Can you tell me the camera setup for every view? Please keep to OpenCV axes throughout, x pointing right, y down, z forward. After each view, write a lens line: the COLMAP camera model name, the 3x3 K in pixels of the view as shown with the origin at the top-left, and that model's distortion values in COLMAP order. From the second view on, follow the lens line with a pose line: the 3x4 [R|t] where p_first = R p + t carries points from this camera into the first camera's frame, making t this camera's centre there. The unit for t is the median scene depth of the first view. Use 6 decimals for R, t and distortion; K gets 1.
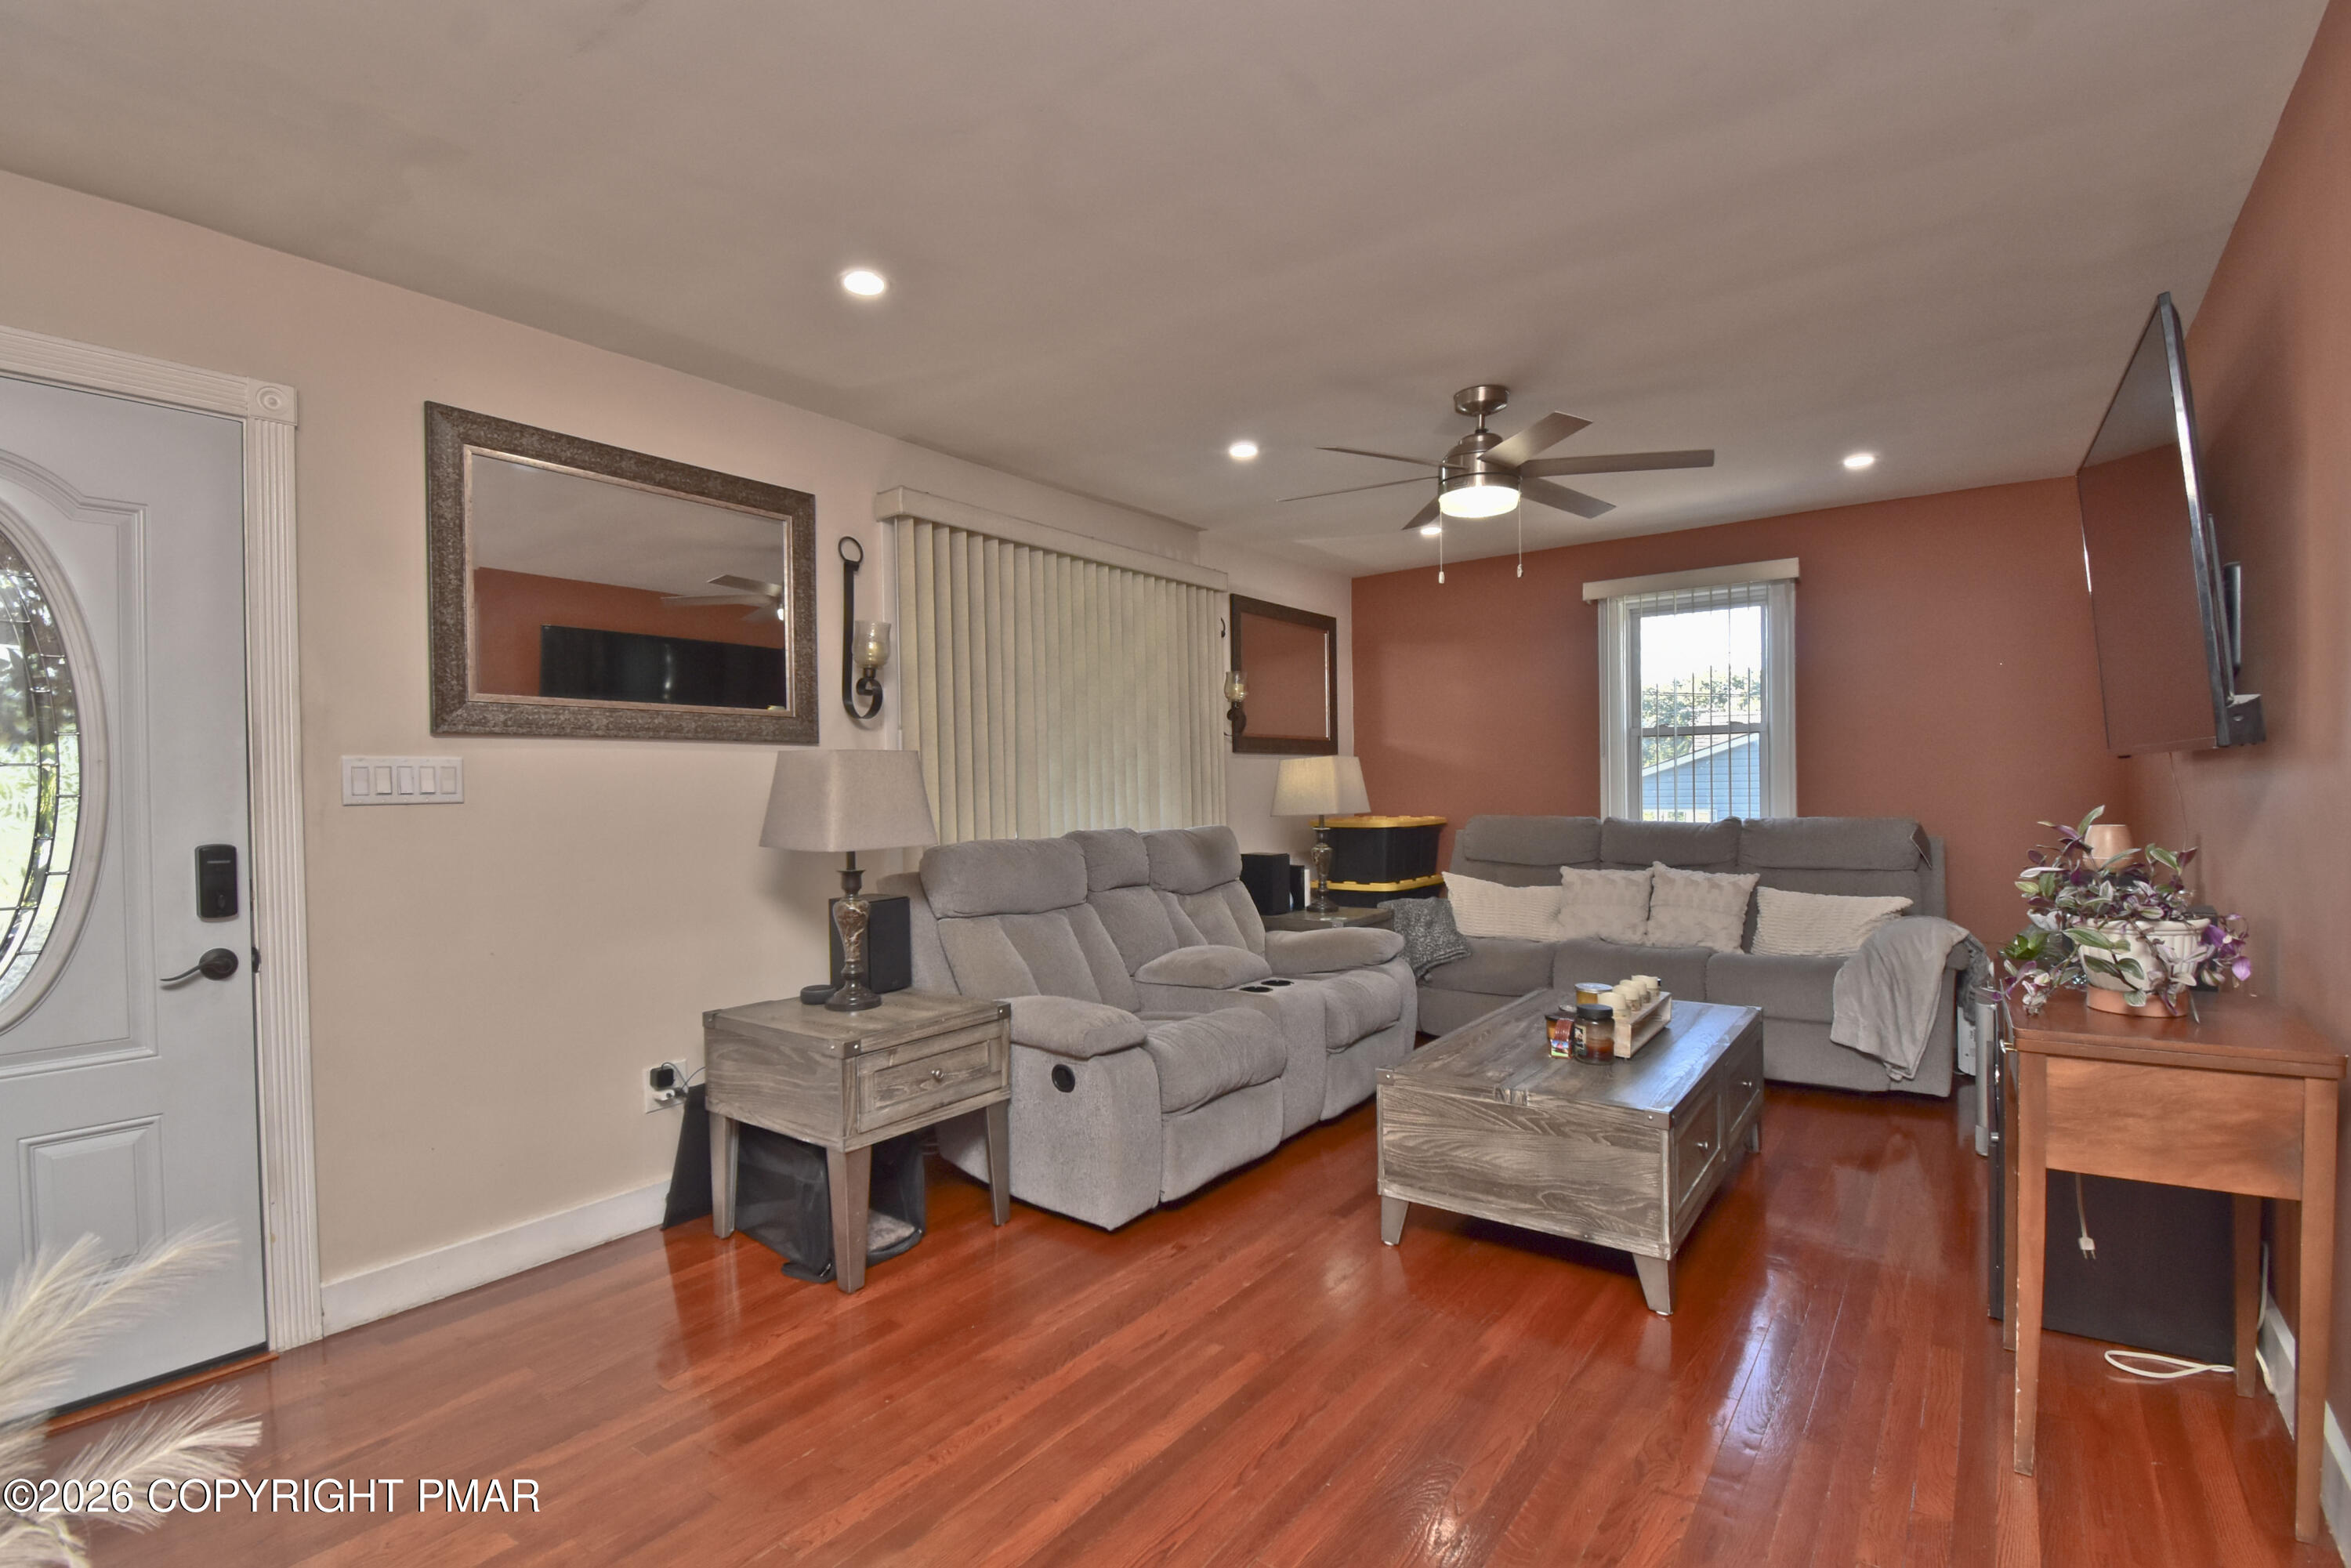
lens RADIAL K [[1099.3, 0, 1168.8], [0, 1099.3, 801.4], [0, 0, 1]] dist [0.021623, -0.028215]
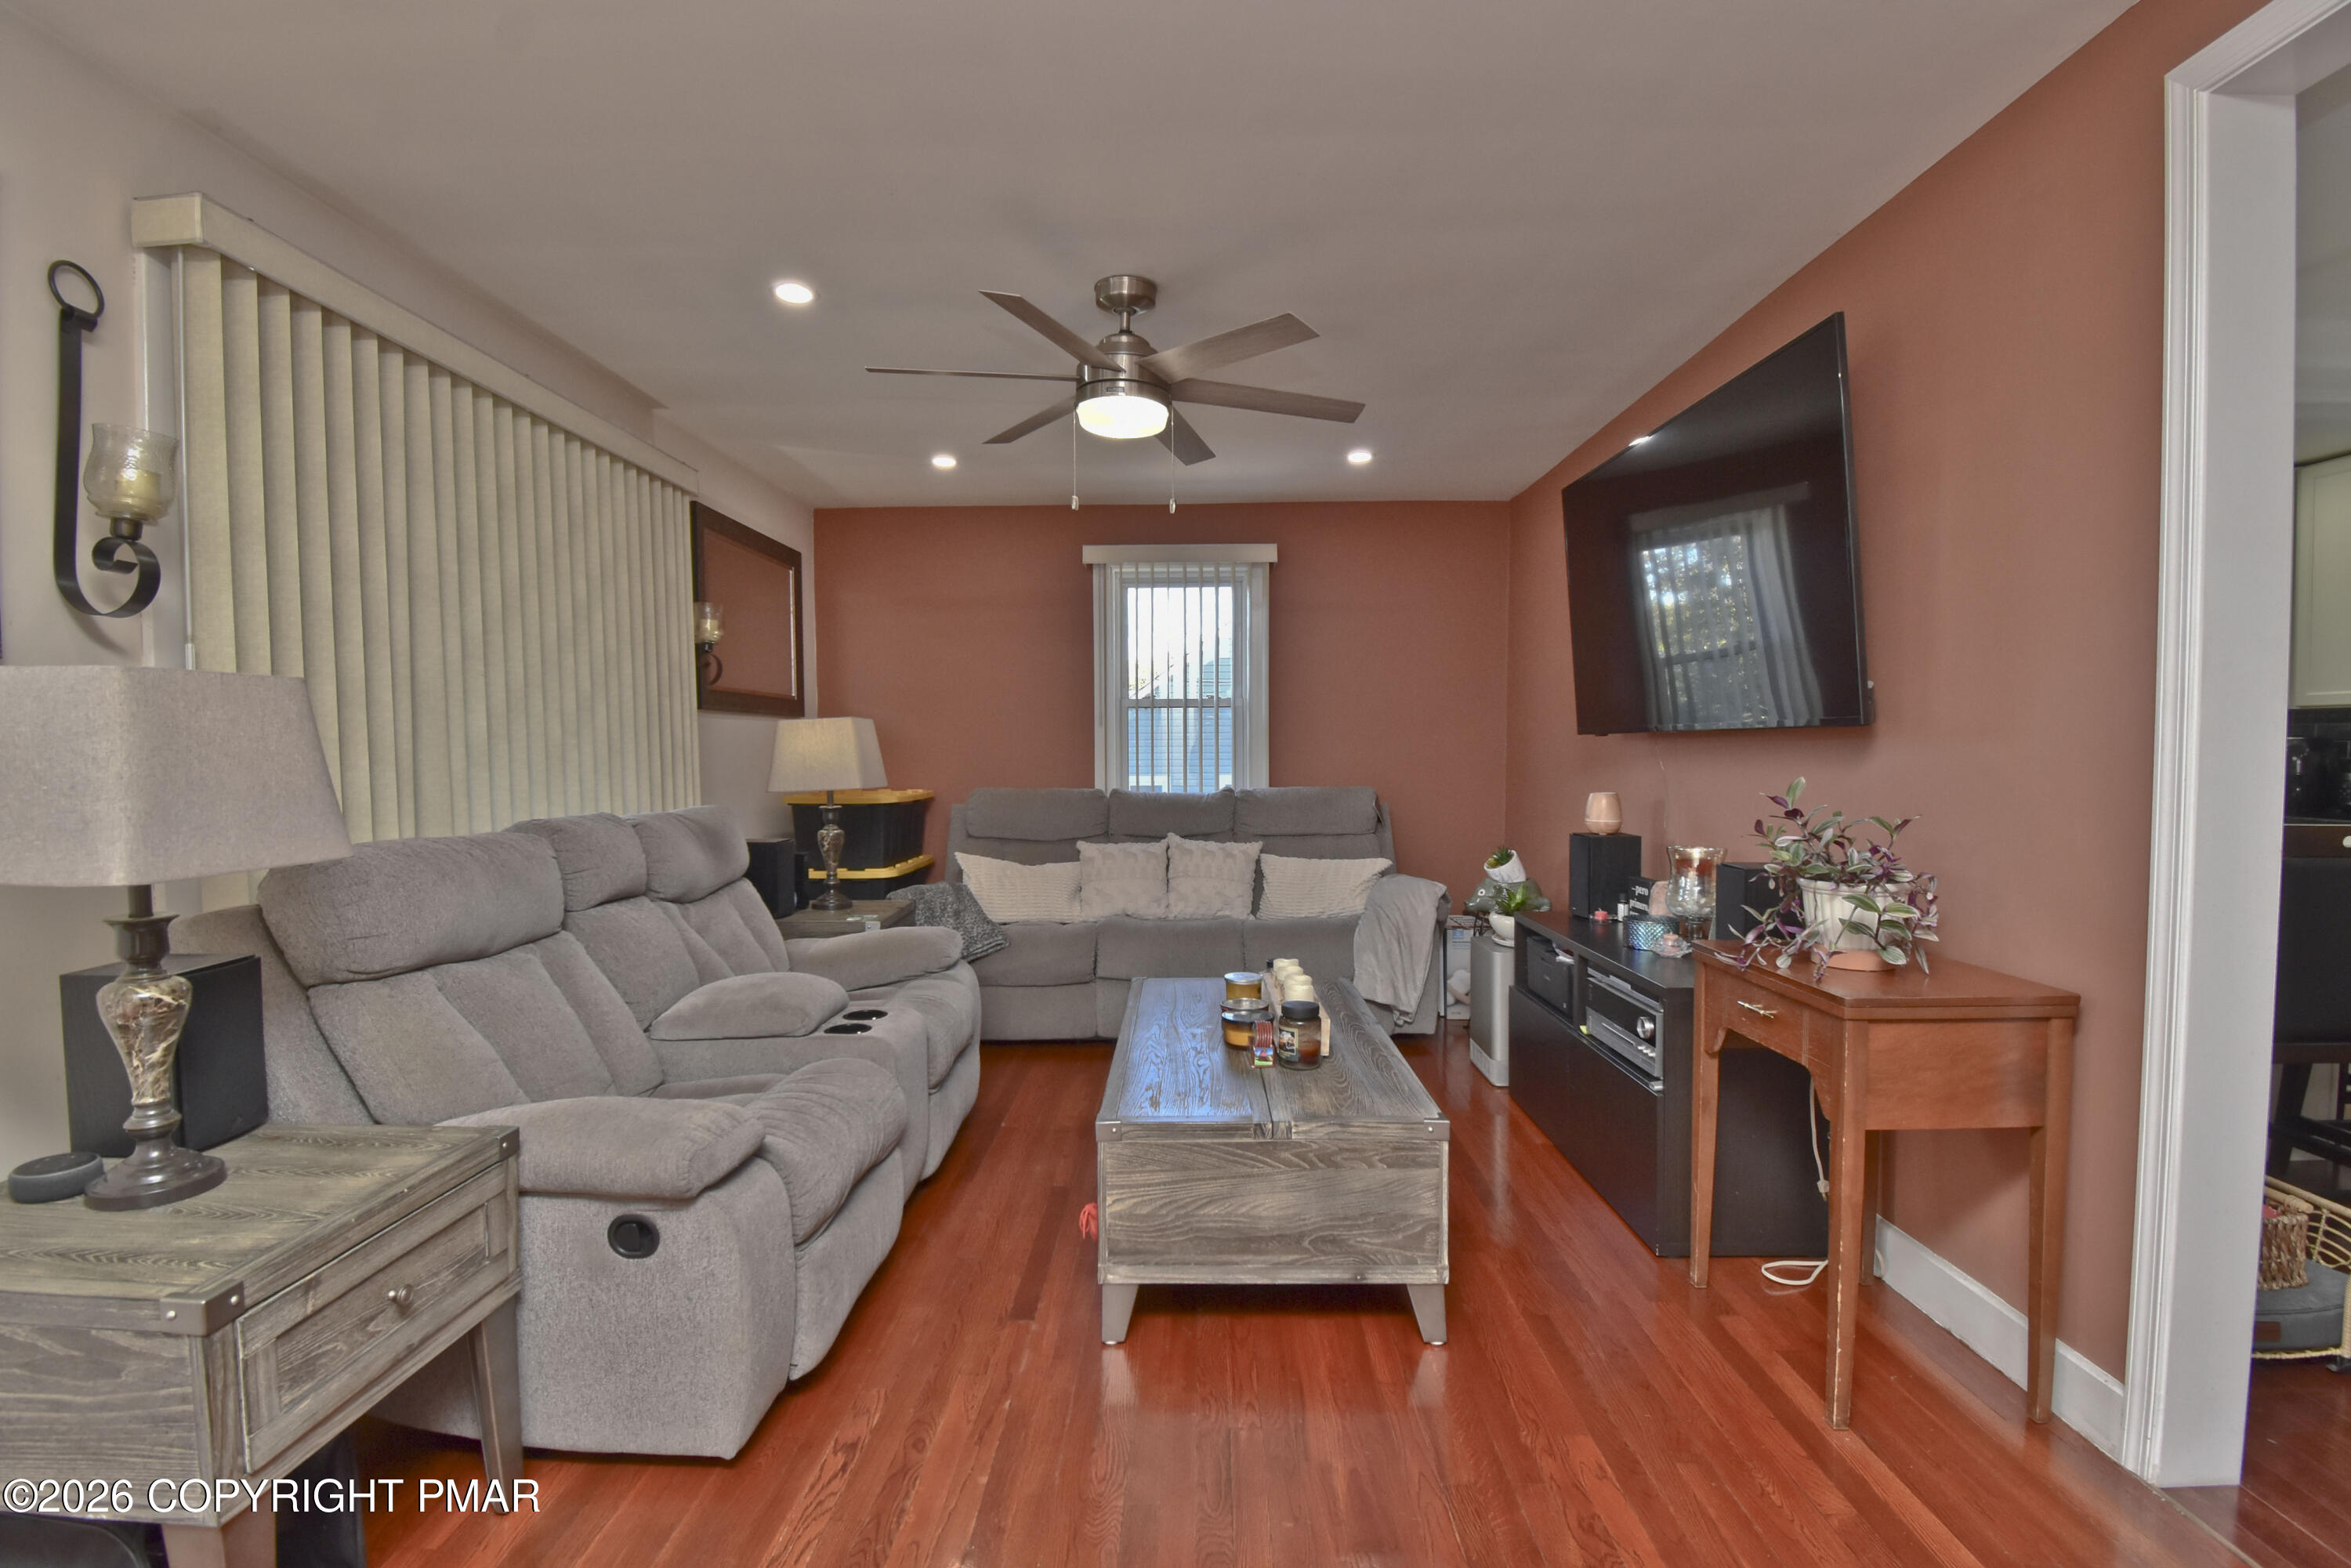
lens RADIAL K [[1070.3, 0, 1186.3], [0, 1070.3, 796.1], [0, 0, 1]] dist [0.017297, -0.023493]
pose [[0.812313, -0.013897, 0.583056, -0.165211], [0.000487, 0.999732, 0.023150, -0.001480], [-0.583222, -0.018521, 0.812102, 0.309150]]
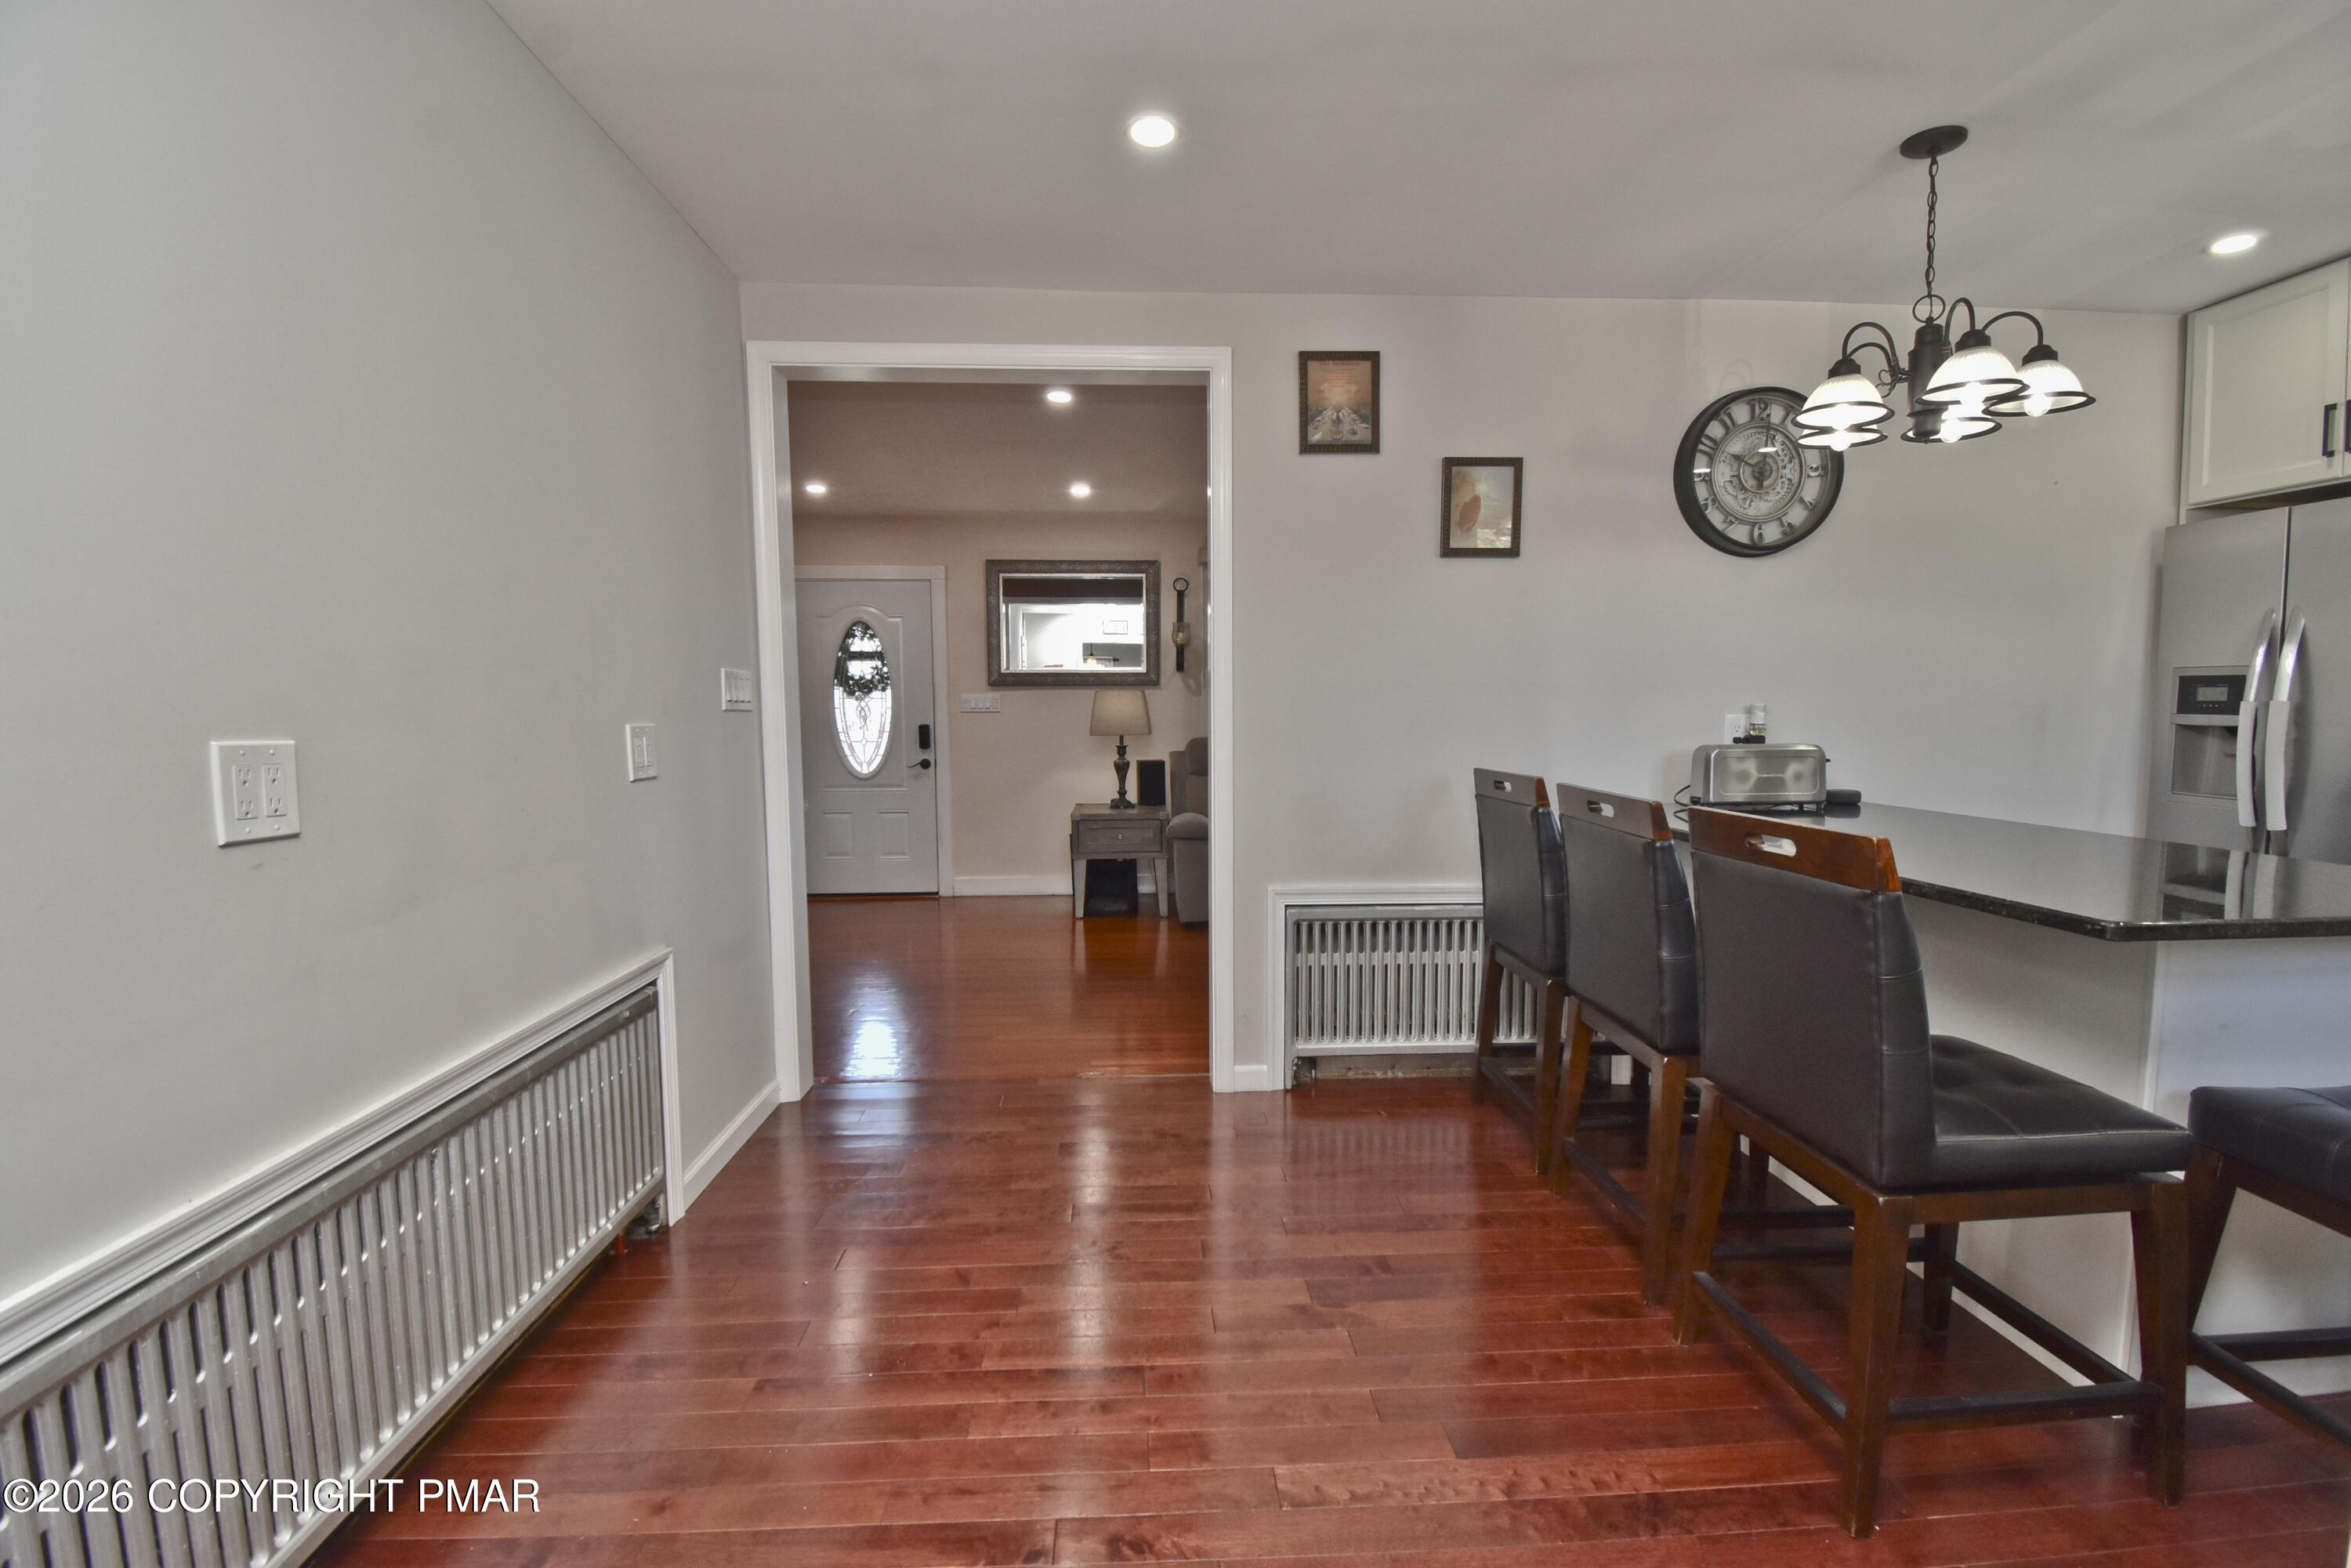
lens RADIAL K [[1038.9, 0, 1174.8], [0, 1038.9, 794.2], [0, 0, 1]] dist [0.002394, -0.015632]
pose [[0.637232, 0.074875, -0.767026, 1.217059], [-0.013354, 0.996193, 0.086152, -0.017296], [0.770556, -0.044656, 0.635806, -0.207134]]
